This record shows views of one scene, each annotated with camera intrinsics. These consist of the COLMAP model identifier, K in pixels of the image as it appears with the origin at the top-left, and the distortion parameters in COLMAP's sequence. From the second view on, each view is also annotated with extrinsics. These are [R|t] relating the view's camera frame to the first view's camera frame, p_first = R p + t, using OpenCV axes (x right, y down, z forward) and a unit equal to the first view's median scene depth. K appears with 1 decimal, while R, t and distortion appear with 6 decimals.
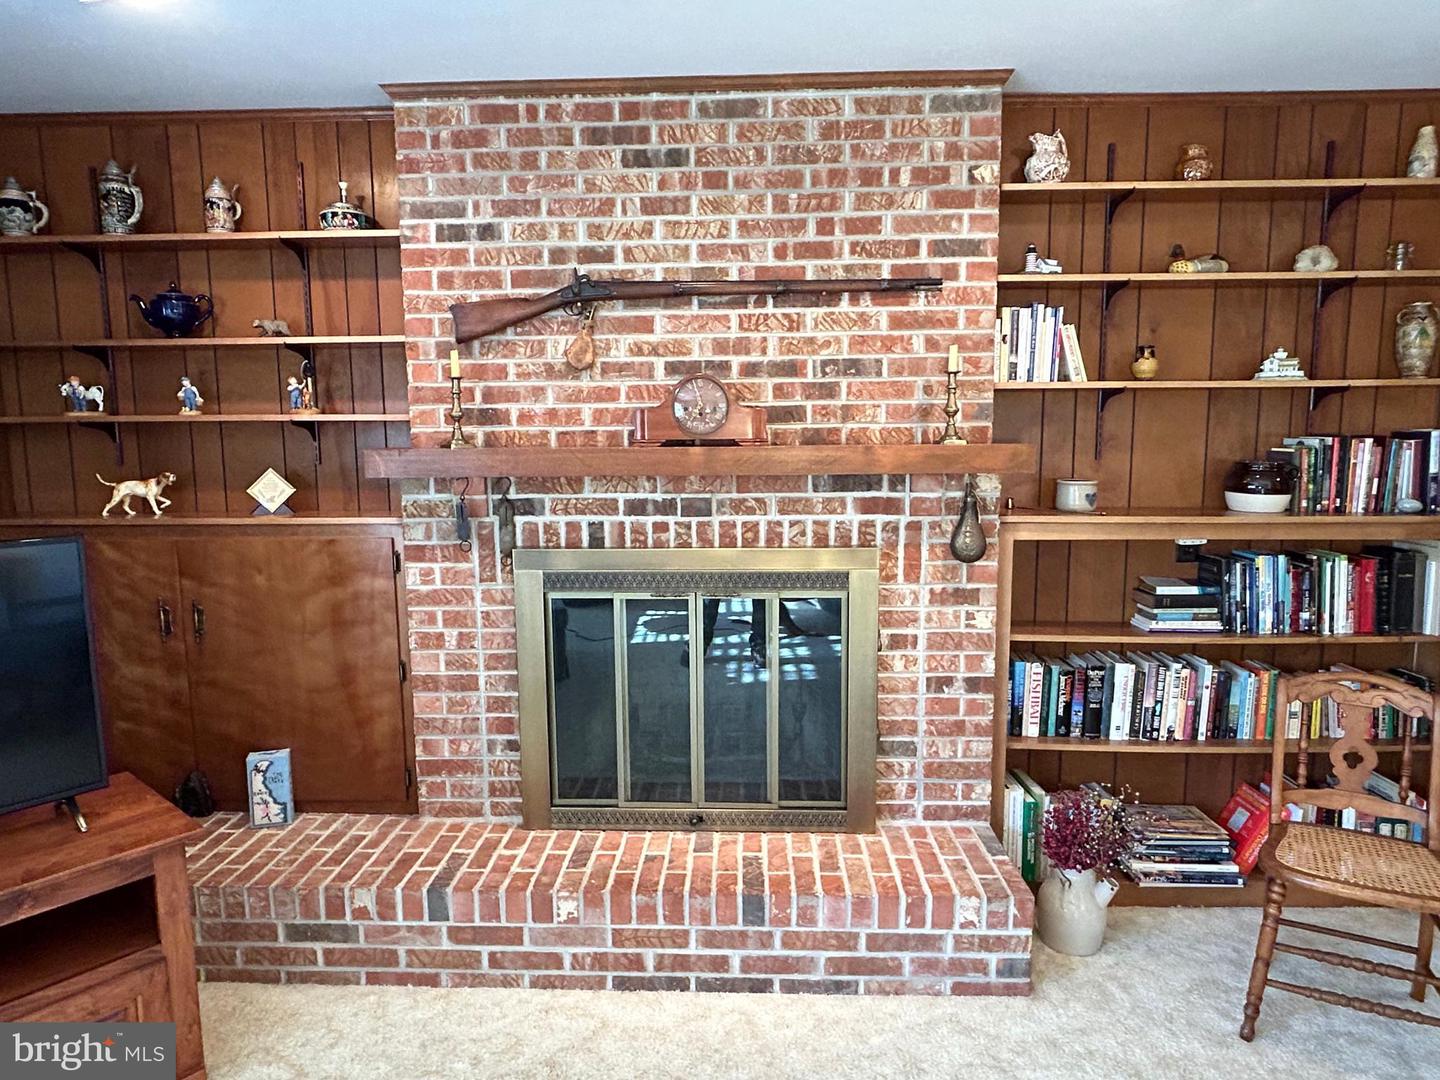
lens RADIAL K [[889.7, 0, 720.0], [0, 889.7, 540.0], [0, 0, 1]] dist [0.002233, -0.003411]
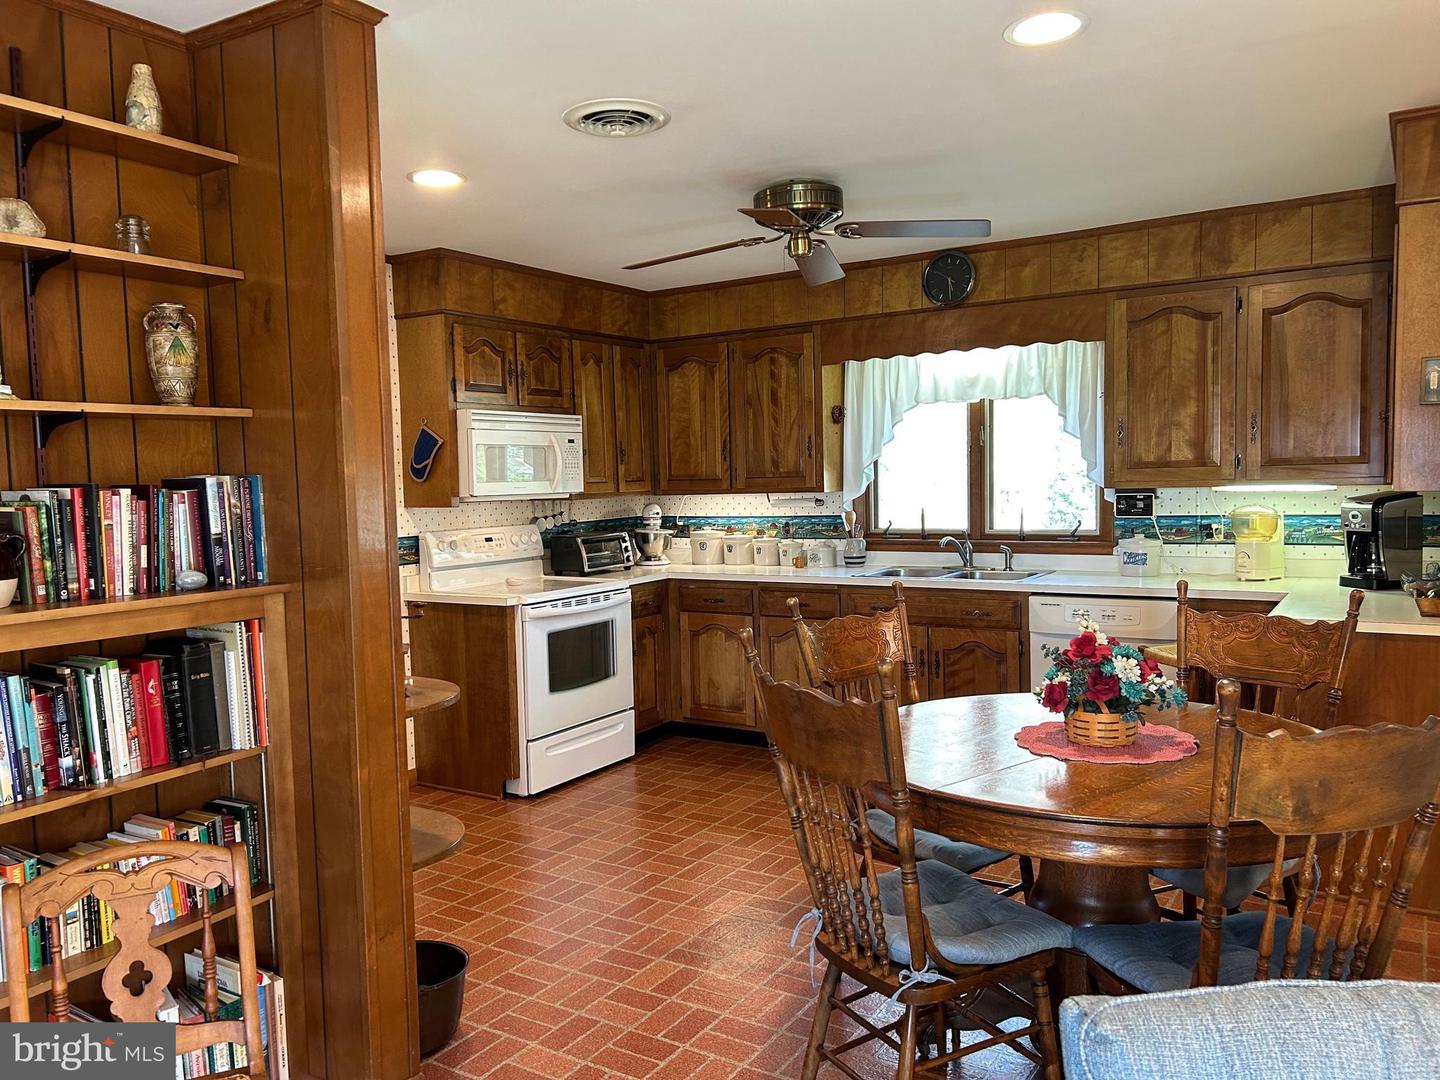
lens RADIAL K [[1077.2, 0, 714.1], [0, 1077.2, 549.6], [0, 0, 1]] dist [0.064080, -0.068203]
pose [[0.509272, -0.064596, 0.858178, 0.230652], [0.130697, 0.991418, -0.002935, -0.004566], [-0.850624, 0.113656, 0.513344, 0.178292]]
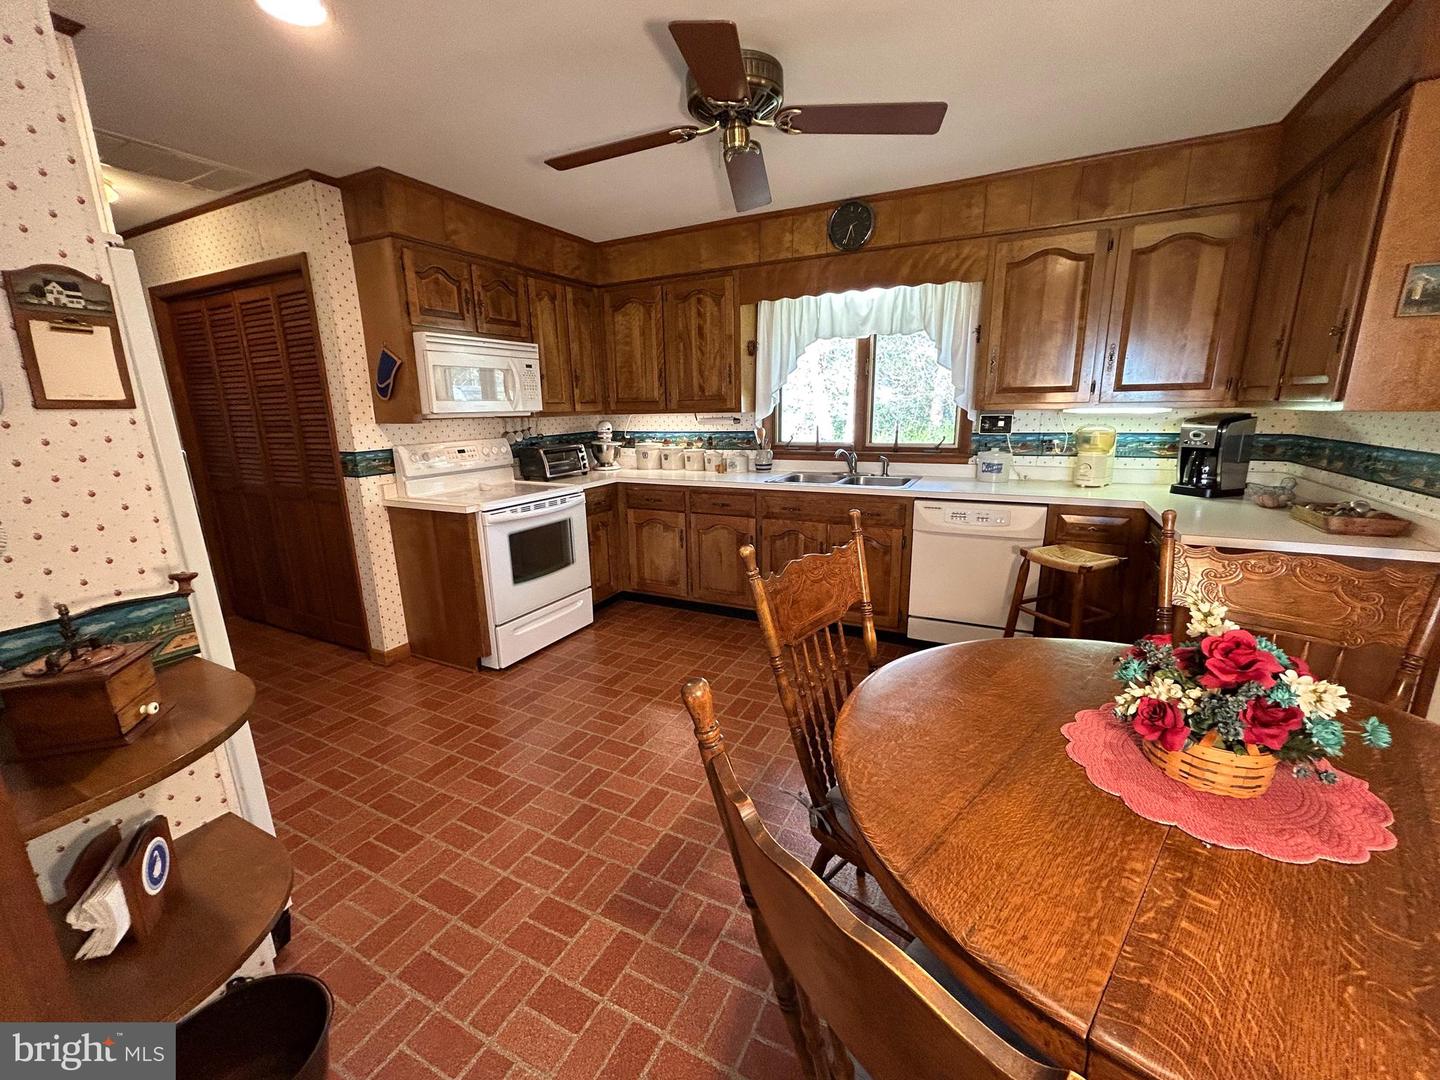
lens RADIAL K [[585.7, 0, 716.6], [0, 585.7, 542.8], [0, 0, 1]] dist [0.000706, 0.000087]
pose [[0.422917, -0.208103, 0.881949, 0.505015], [0.130107, 0.977134, 0.168173, -0.017196], [-0.896779, 0.043625, 0.440322, 0.333383]]
